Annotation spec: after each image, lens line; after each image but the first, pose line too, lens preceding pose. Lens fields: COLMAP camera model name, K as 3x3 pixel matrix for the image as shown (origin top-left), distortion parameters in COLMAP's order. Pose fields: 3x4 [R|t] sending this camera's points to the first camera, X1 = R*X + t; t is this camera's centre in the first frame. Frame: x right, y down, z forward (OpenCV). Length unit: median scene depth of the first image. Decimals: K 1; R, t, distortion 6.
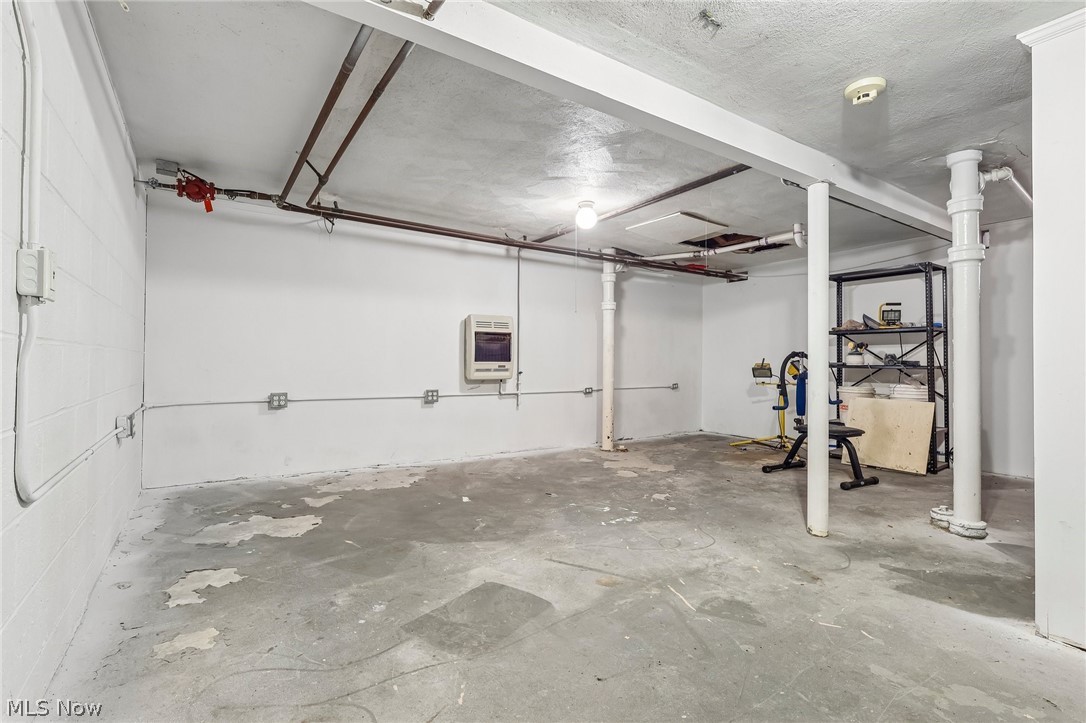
lens RADIAL K [[510.1, 0, 537.4], [0, 510.1, 358.1], [0, 0, 1]] dist [0.001596, 0.000300]
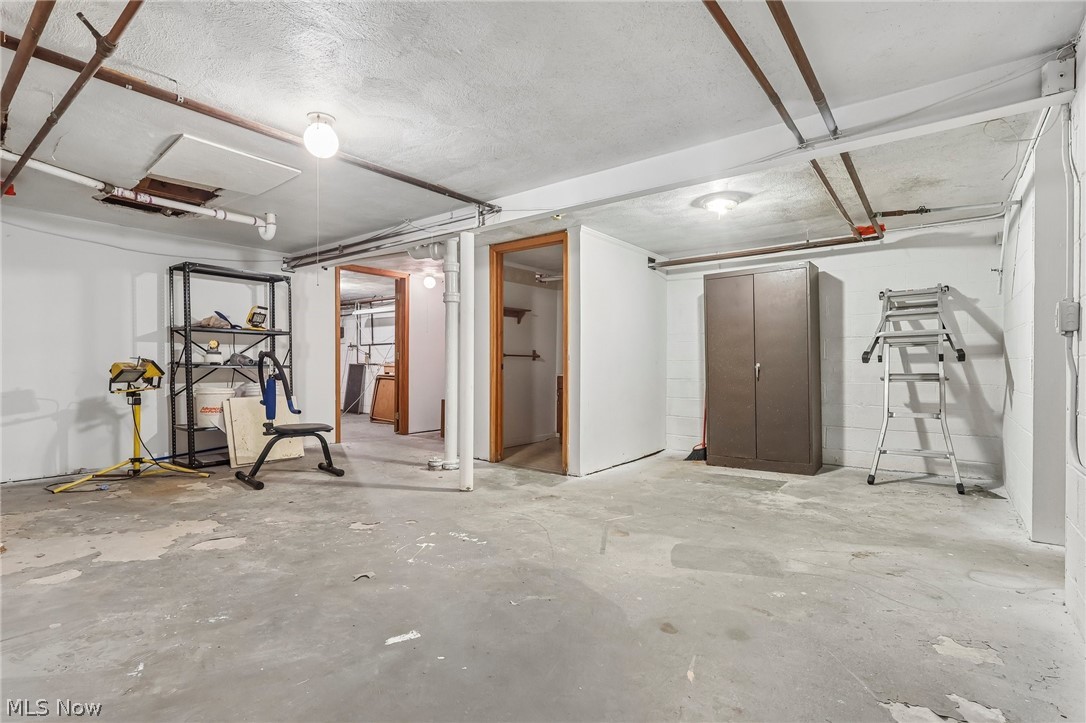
lens RADIAL K [[506.6, 0, 543.2], [0, 506.6, 368.3], [0, 0, 1]] dist [-0.001148, -0.000001]
pose [[-0.320101, -0.015920, 0.947250, -0.965014], [-0.016148, 0.999805, 0.011347, -0.001045], [-0.947246, -0.011664, -0.320295, 1.508759]]
